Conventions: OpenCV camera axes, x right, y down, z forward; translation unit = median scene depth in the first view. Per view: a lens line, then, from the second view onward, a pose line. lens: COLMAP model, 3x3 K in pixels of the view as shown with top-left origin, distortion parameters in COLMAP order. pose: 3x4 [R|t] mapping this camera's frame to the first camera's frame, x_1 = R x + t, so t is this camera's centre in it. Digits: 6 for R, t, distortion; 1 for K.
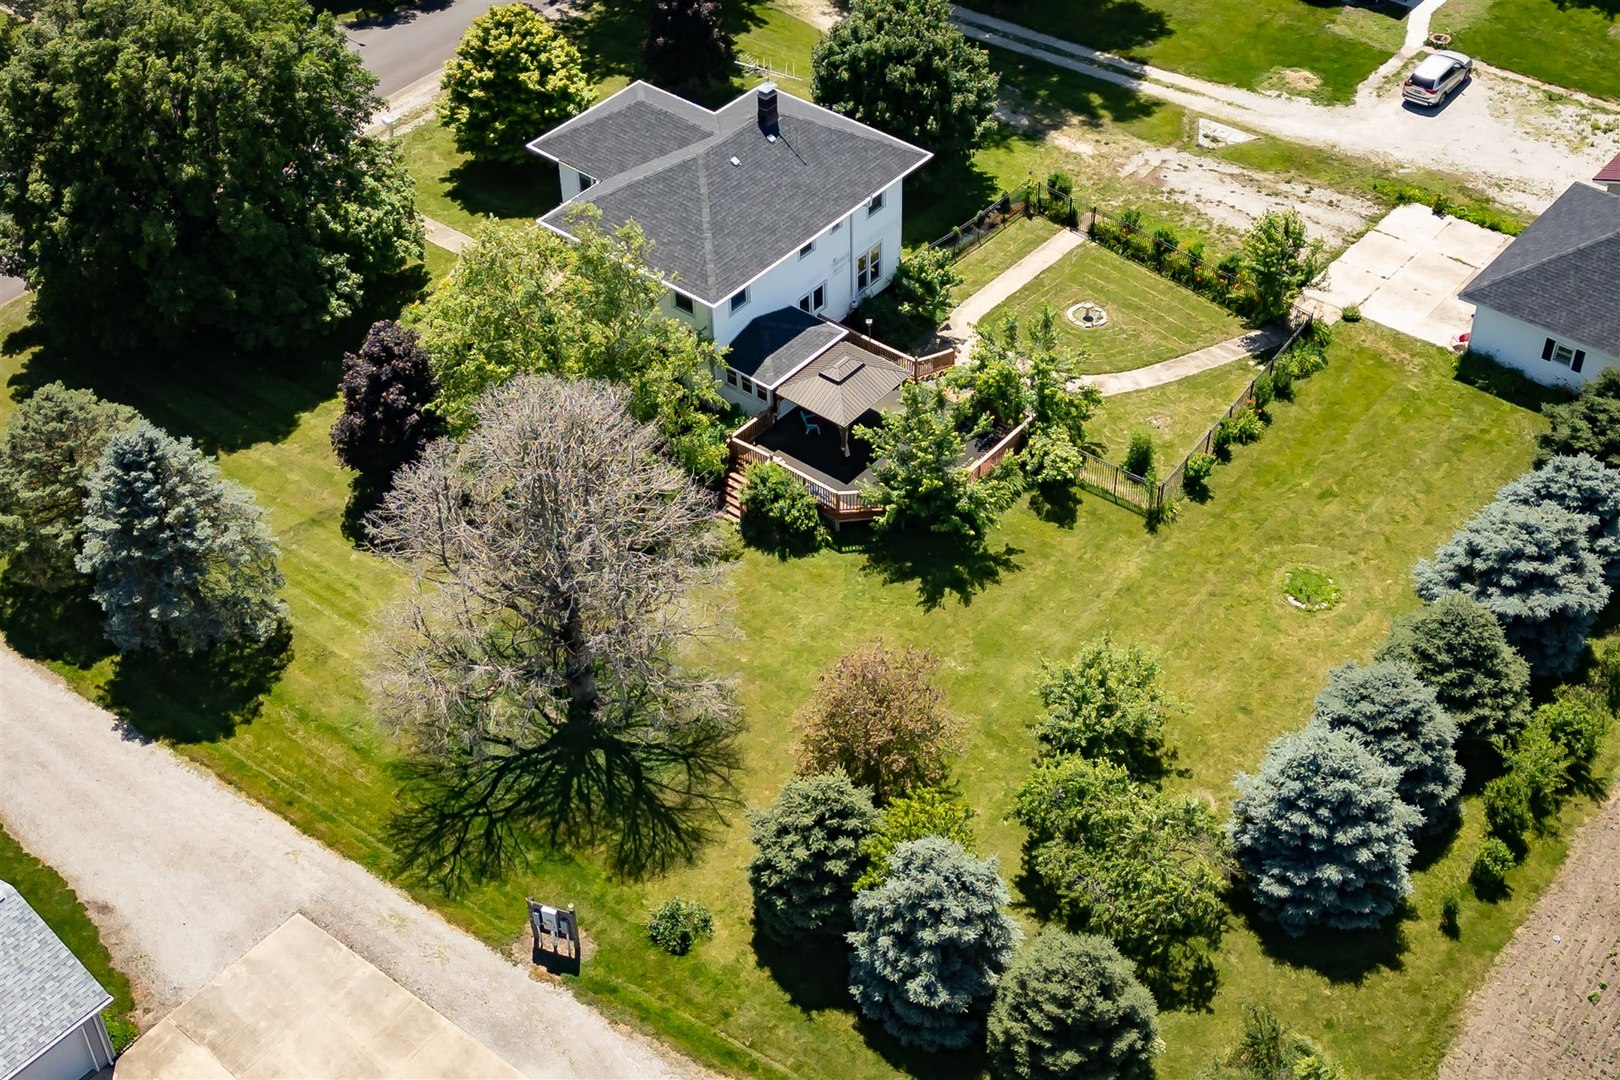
lens RADIAL K [[2113.8, 0, 804.4], [0, 2113.8, 481.3], [0, 0, 1]] dist [0.143787, -0.361691]
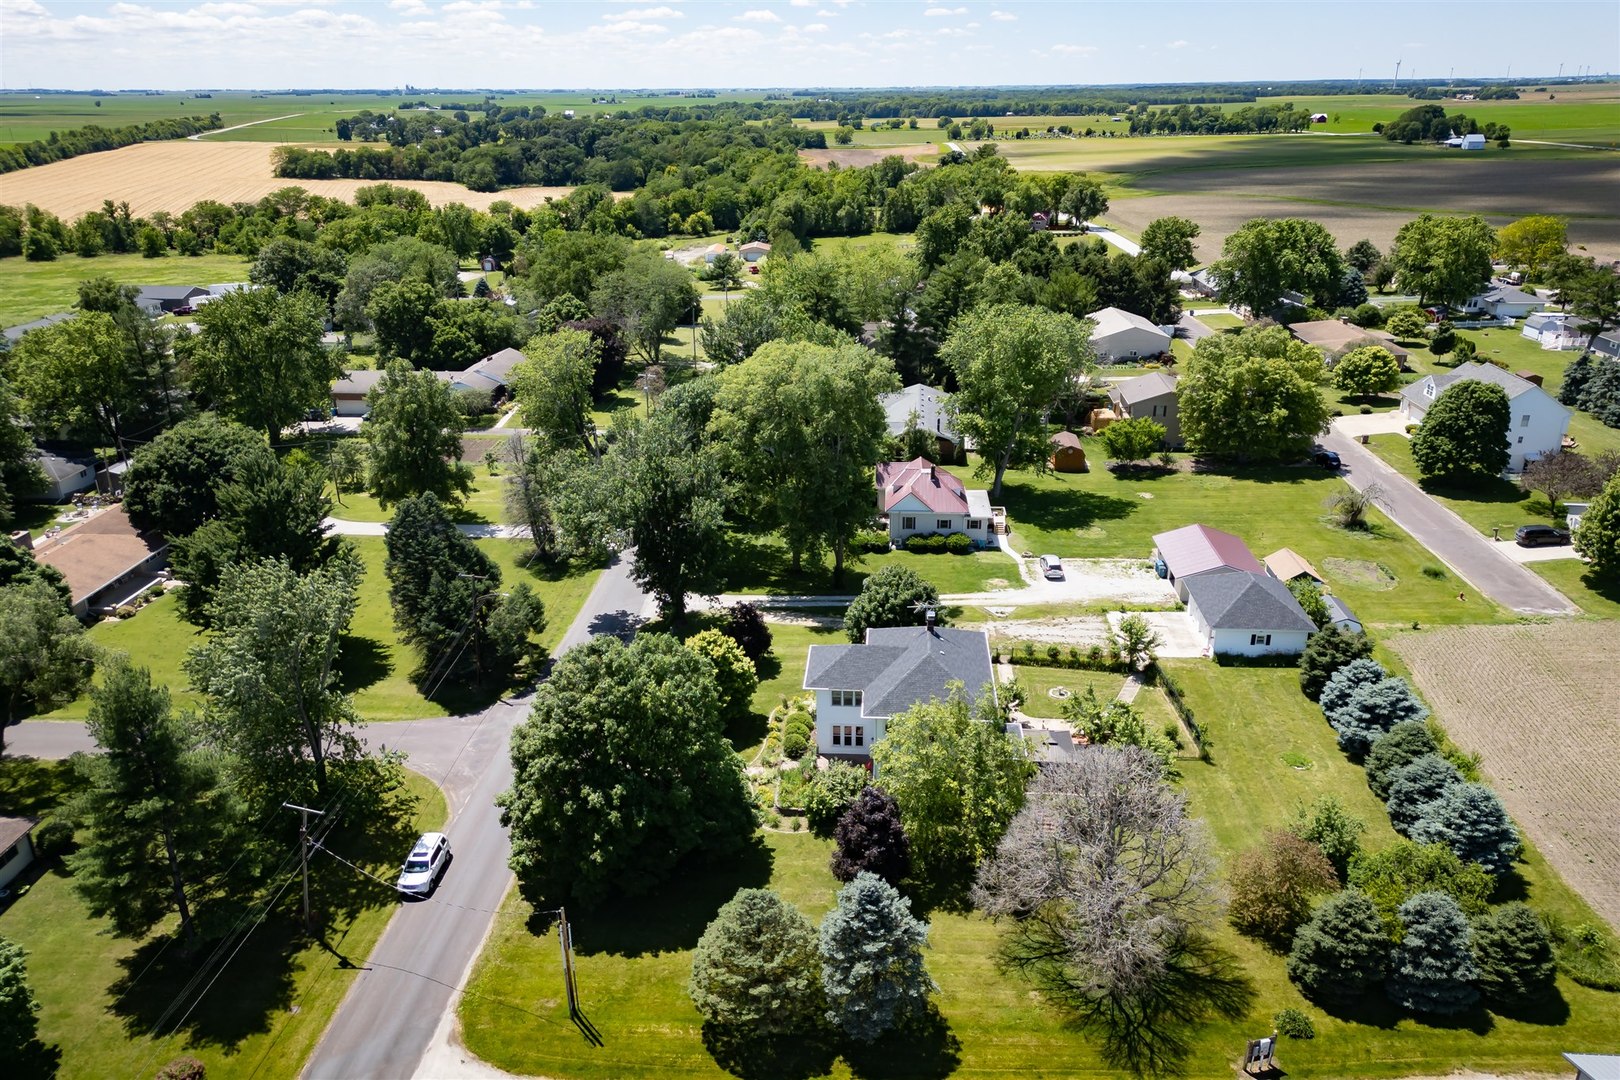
lens RADIAL K [[1140.2, 0, 805.9], [0, 1140.2, 544.6], [0, 0, 1]] dist [0.080669, -0.084105]
pose [[0.816633, -0.210279, 0.537488, -0.680073], [0.374199, 0.901917, -0.215688, -0.071496], [-0.439415, 0.377265, 0.815221, 0.228454]]
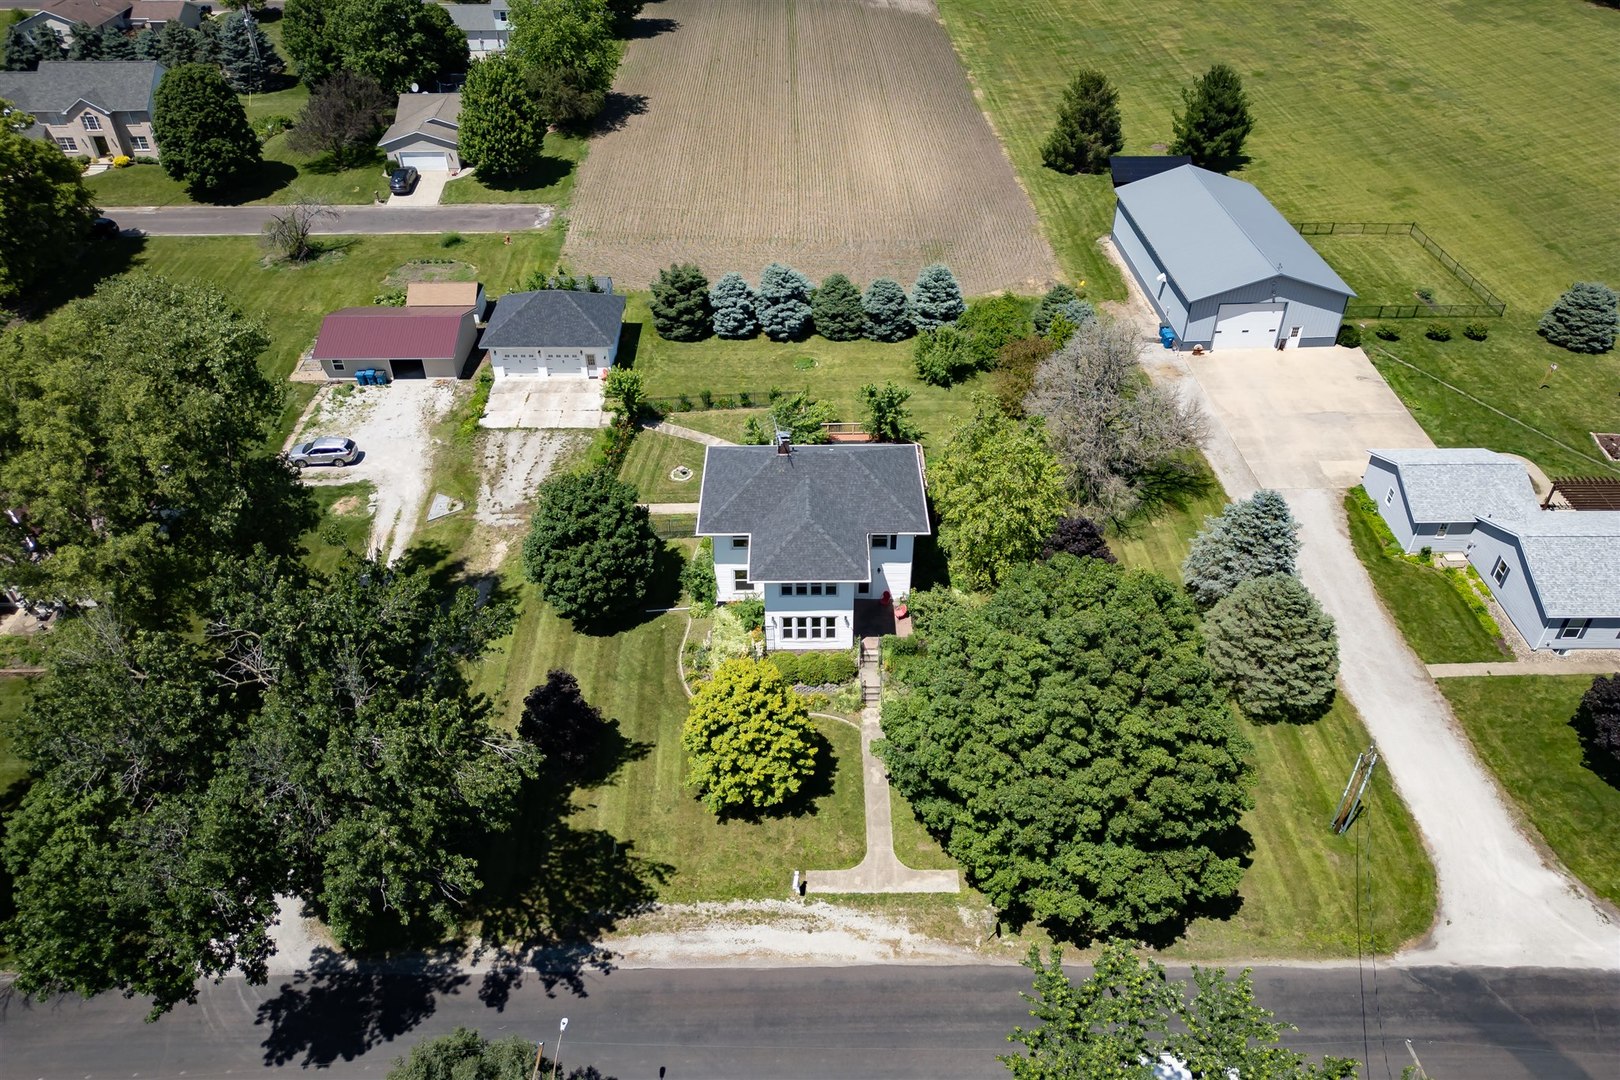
lens RADIAL K [[1129.9, 0, 811.3], [0, 1129.9, 513.9], [0, 0, 1]] dist [0.101748, -0.116360]
pose [[-0.643426, -0.448496, 0.620366, -0.597247], [0.508039, 0.356023, 0.784311, -0.844305], [-0.572625, 0.819817, -0.001221, 1.115686]]
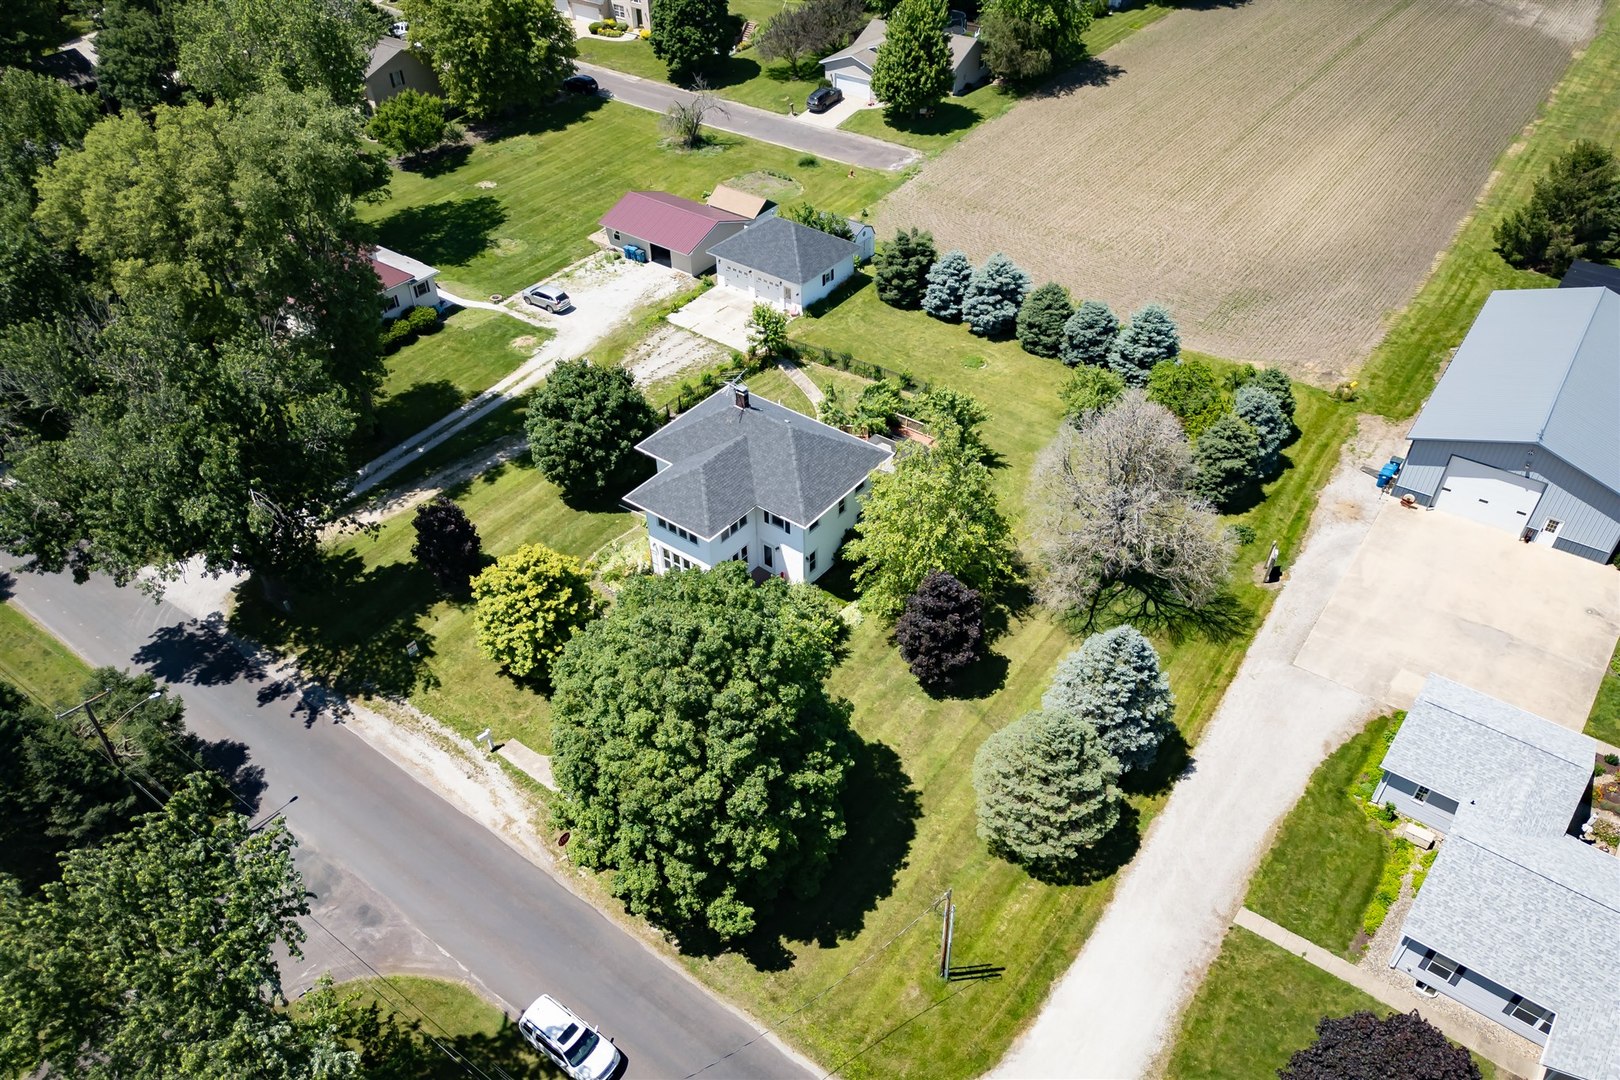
lens RADIAL K [[1133.4, 0, 806.9], [0, 1133.4, 605.8], [0, 0, 1]] dist [0.099068, -0.132588]
pose [[-0.039845, -0.662799, 0.747736, -0.805171], [0.656790, 0.546583, 0.519494, -0.537342], [-0.753020, 0.511805, 0.413542, 0.756795]]
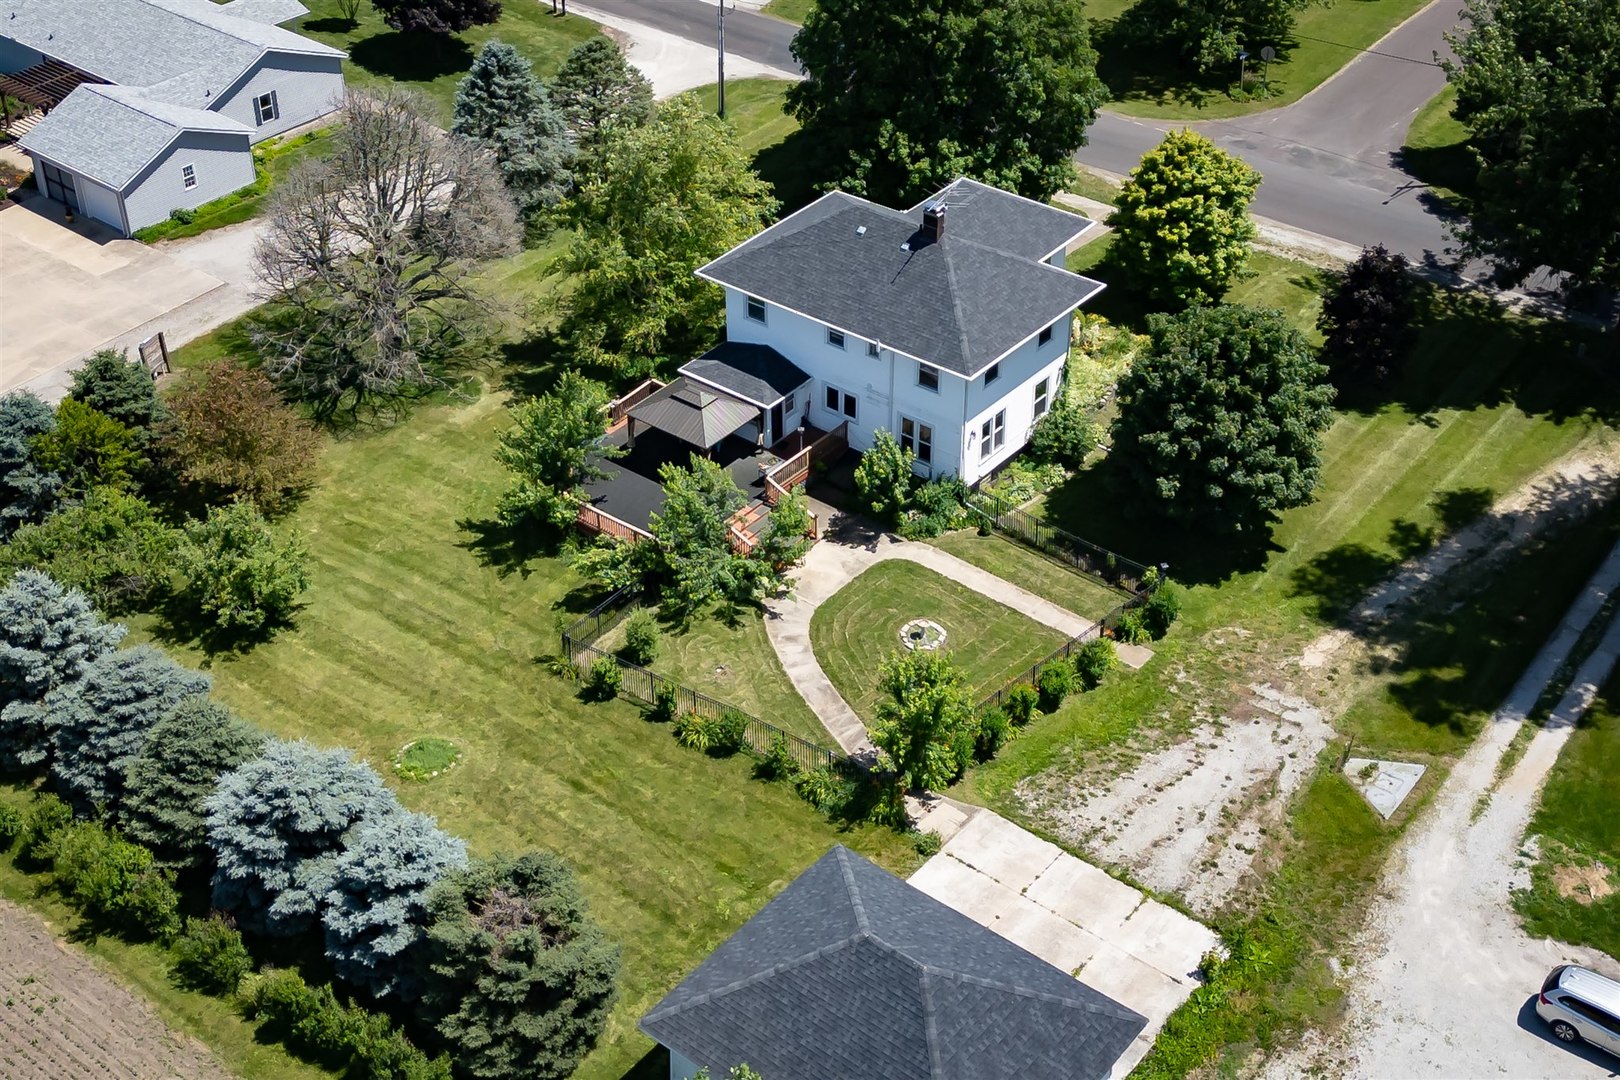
lens RADIAL K [[2113.8, 0, 804.4], [0, 2113.8, 481.3], [0, 0, 1]] dist [0.143787, -0.361691]
pose [[0.018967, 0.573569, -0.818937, 0.915619], [-0.644525, 0.633193, 0.428550, -0.520839], [0.764348, 0.519697, 0.381689, 0.699677]]
